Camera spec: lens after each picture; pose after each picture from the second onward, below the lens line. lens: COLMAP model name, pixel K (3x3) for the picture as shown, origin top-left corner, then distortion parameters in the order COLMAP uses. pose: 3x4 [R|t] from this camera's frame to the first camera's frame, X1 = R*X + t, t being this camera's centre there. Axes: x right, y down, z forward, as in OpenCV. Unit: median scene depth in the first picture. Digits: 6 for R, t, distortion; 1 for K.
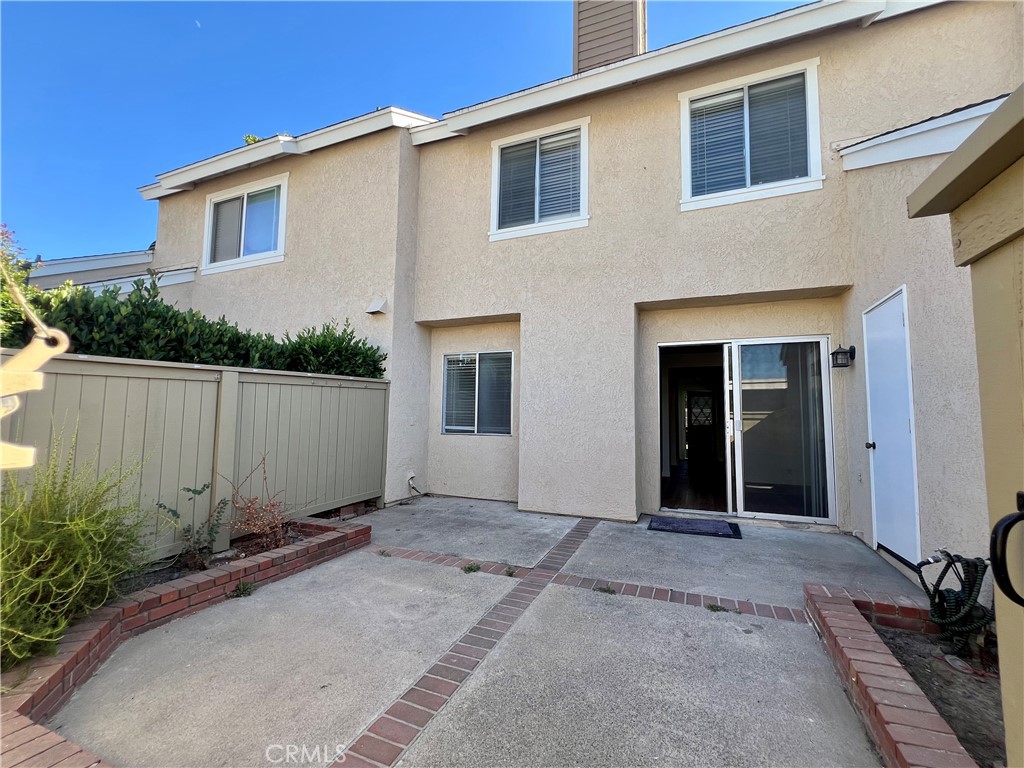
lens RADIAL K [[440.7, 0, 513.7], [0, 440.7, 385.3], [0, 0, 1]] dist [-0.002801, 0.000300]
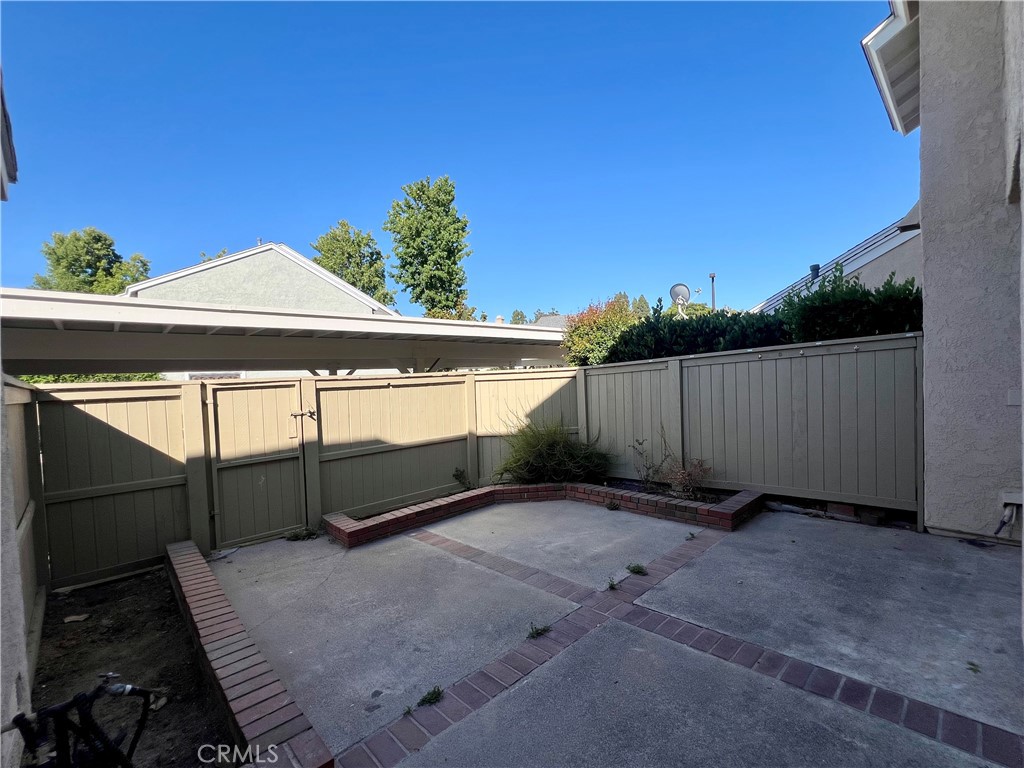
lens RADIAL K [[440.7, 0, 512.9], [0, 440.7, 389.4], [0, 0, 1]] dist [-0.002801, 0.000300]
pose [[-0.405947, 0.027702, -0.913477, 0.880873], [0.108784, 0.993899, -0.018202, 0.030531], [0.907399, -0.106761, -0.406484, 1.232453]]
